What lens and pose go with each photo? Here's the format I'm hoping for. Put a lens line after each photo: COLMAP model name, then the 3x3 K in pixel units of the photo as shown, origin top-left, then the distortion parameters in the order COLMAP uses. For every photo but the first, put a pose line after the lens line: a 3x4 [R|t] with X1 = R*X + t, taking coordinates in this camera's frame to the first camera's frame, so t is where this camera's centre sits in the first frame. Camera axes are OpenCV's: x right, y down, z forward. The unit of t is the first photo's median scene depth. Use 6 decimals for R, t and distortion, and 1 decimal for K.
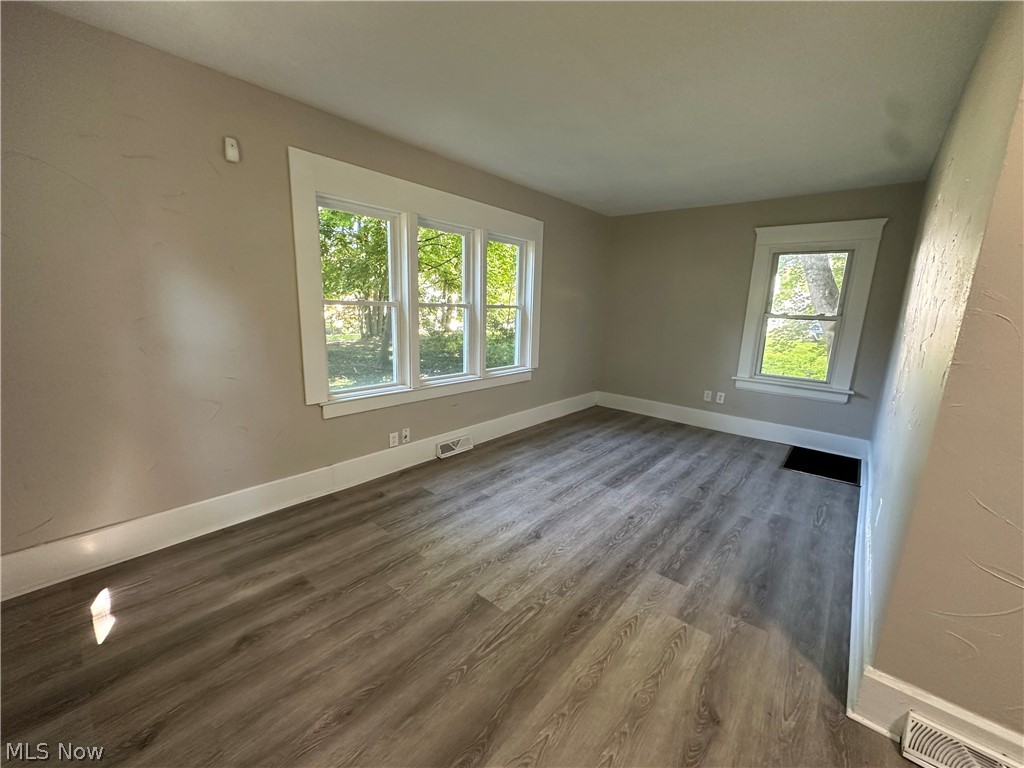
lens RADIAL K [[407.5, 0, 513.0], [0, 407.5, 384.4], [0, 0, 1]] dist [-0.002070, 0.000230]
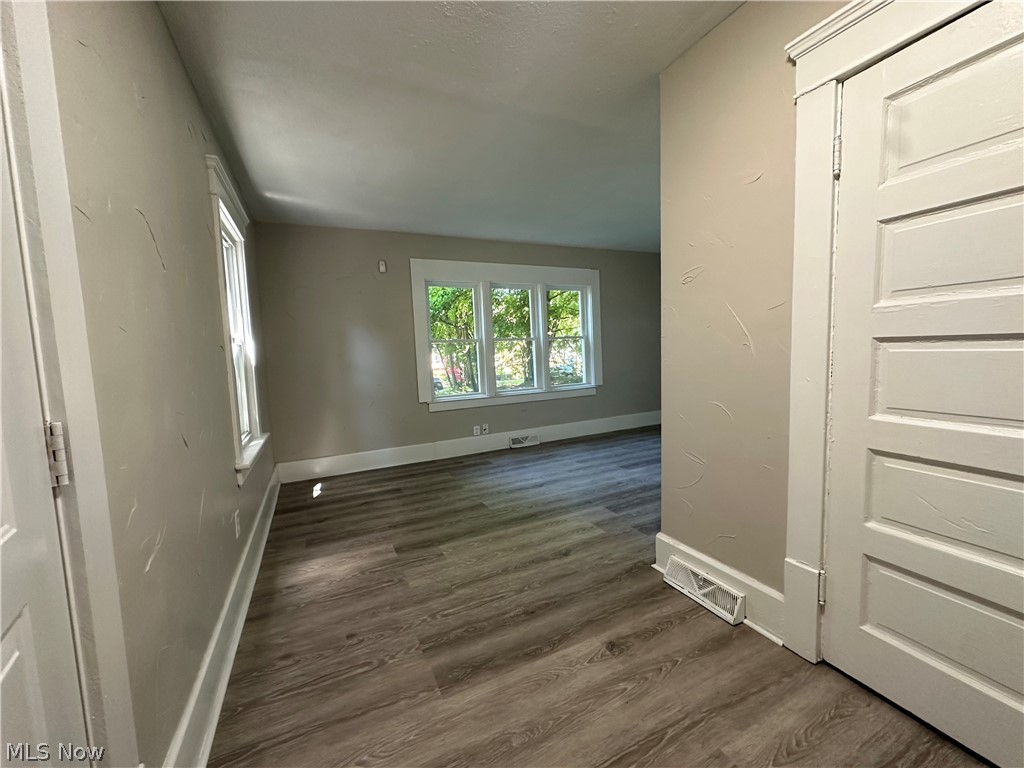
lens RADIAL K [[407.5, 0, 512.2], [0, 407.5, 383.9], [0, 0, 1]] dist [-0.002070, 0.000230]
pose [[0.913978, -0.038842, -0.403900, 0.579084], [-0.005571, 0.994113, -0.108209, 0.169664], [0.405726, 0.101151, 0.908381, -0.415478]]
